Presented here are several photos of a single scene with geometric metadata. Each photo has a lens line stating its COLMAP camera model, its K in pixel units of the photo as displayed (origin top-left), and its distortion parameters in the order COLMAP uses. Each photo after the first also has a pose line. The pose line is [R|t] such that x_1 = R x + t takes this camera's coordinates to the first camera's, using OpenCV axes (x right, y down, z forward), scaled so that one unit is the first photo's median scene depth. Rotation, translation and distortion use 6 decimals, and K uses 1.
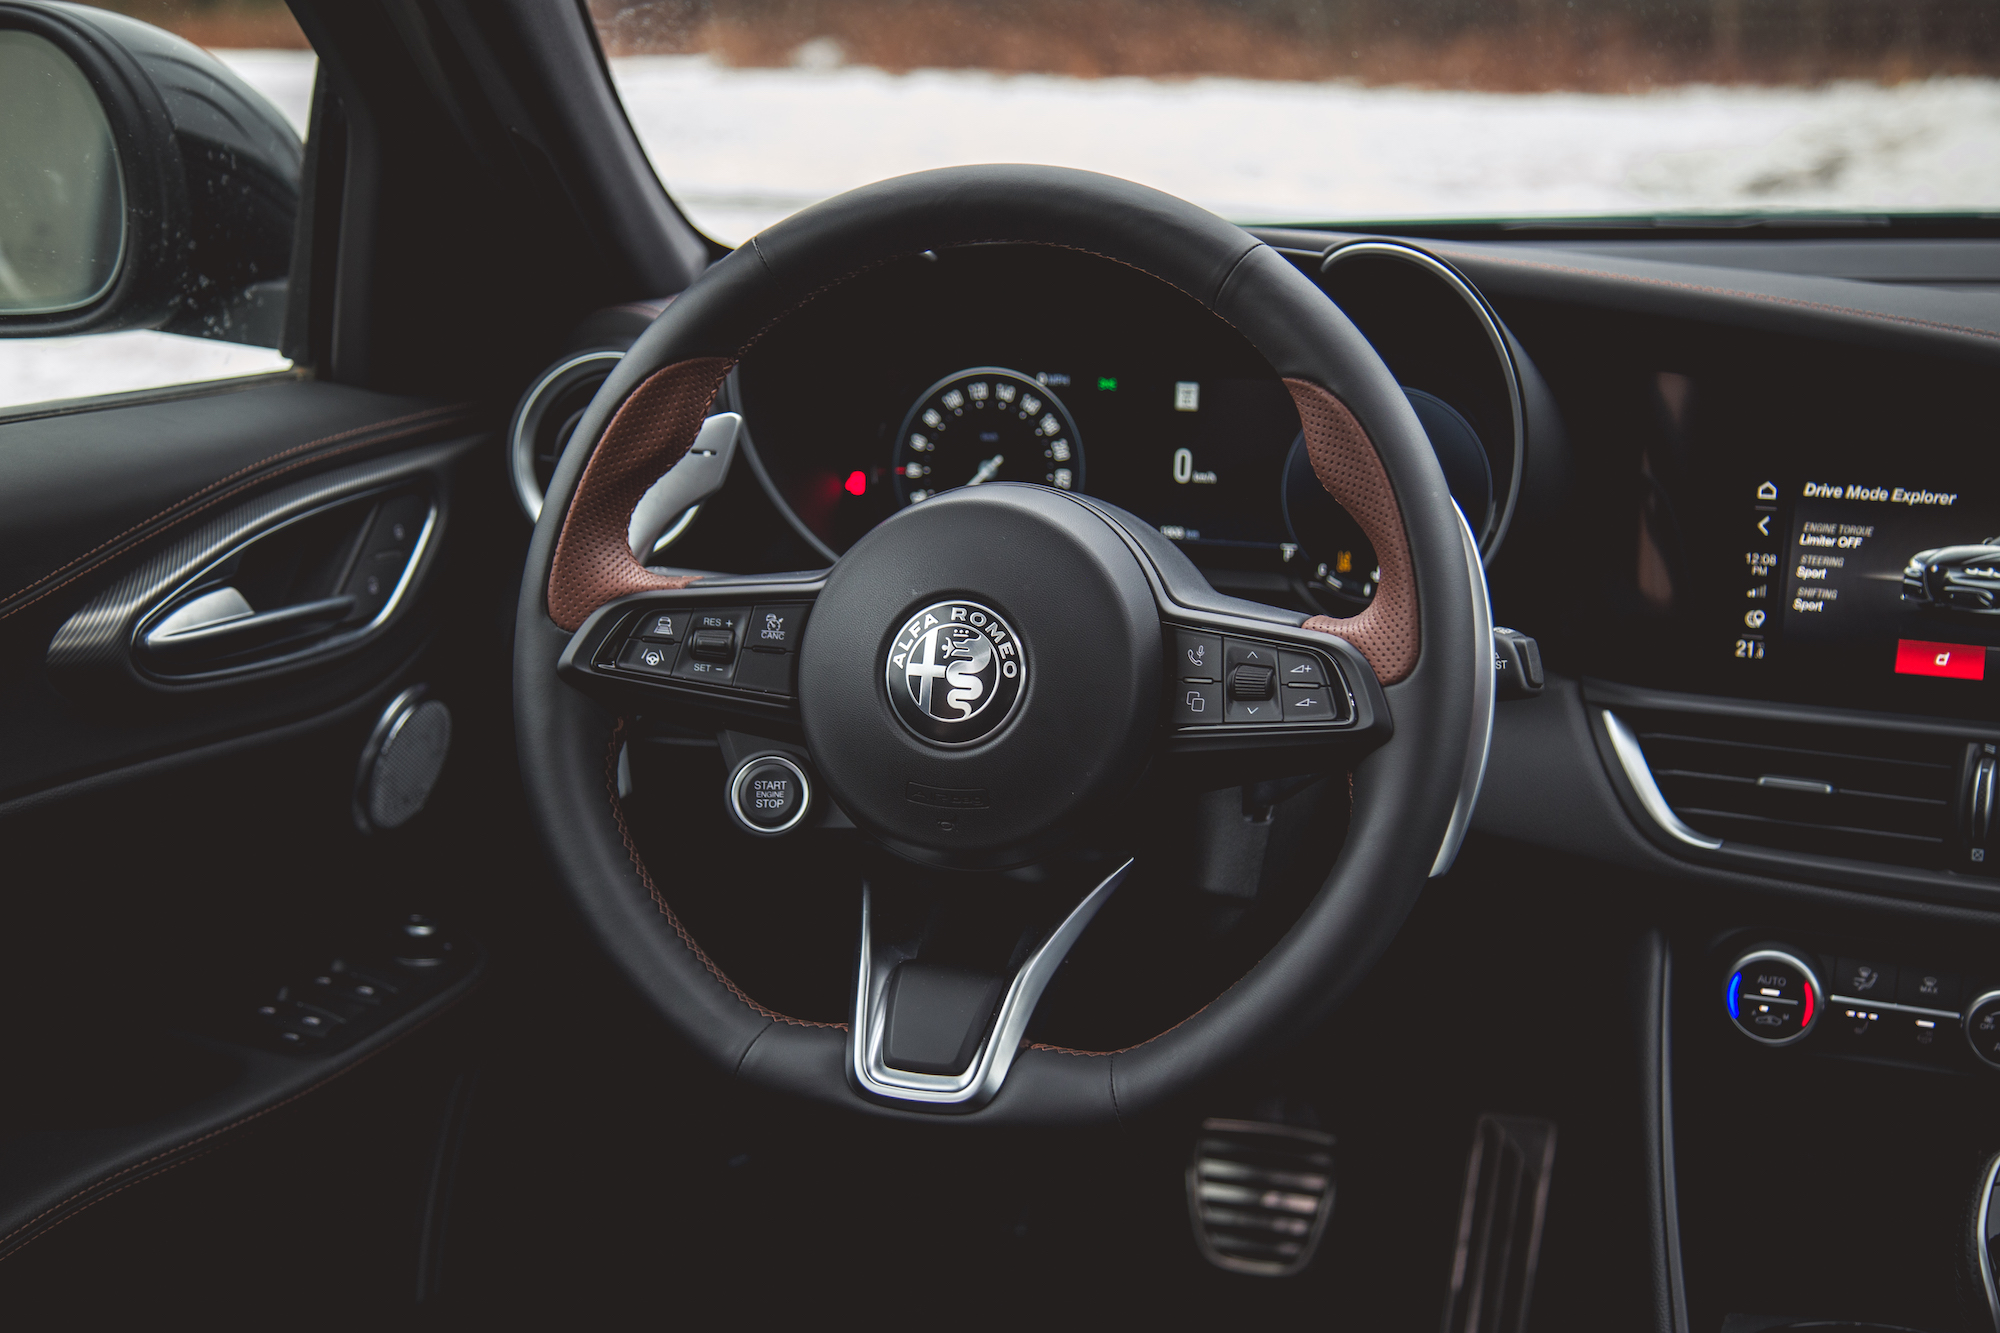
lens RADIAL K [[3107.1, 0, 1054.7], [0, 3107.1, 630.1], [0, 0, 1]] dist [0.495910, 0.000000]
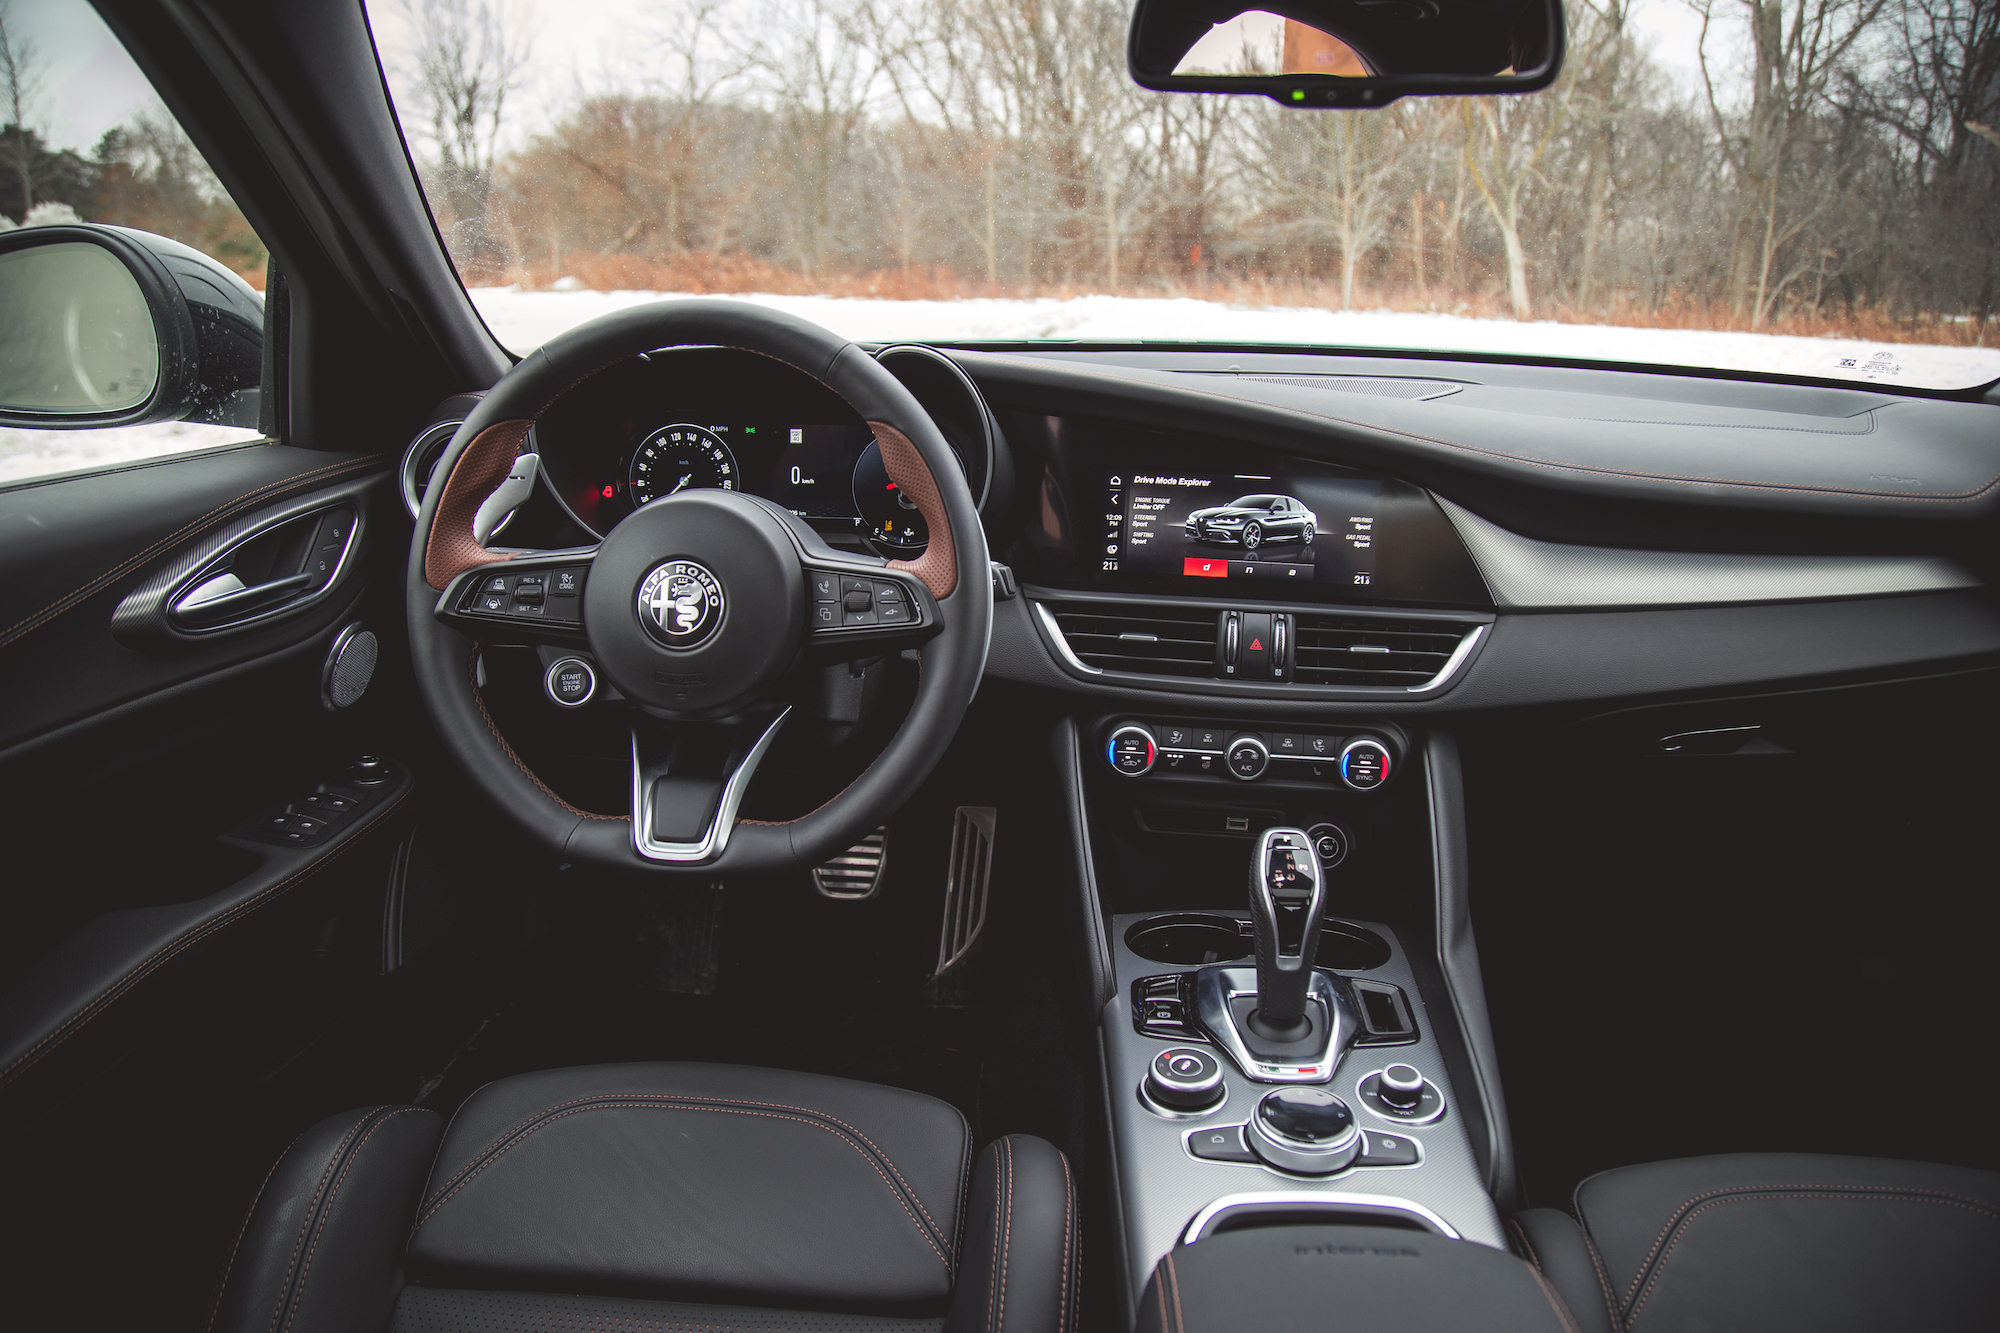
lens RADIAL K [[1465.0, 0, 1001.2], [0, 1465.0, 661.6], [0, 0, 1]] dist [-0.033286, 0.008589]
pose [[0.978248, -0.058063, 0.199145, -0.019935], [0.042948, 0.995917, 0.079399, -0.009770], [-0.202942, -0.069119, 0.976748, 0.179386]]
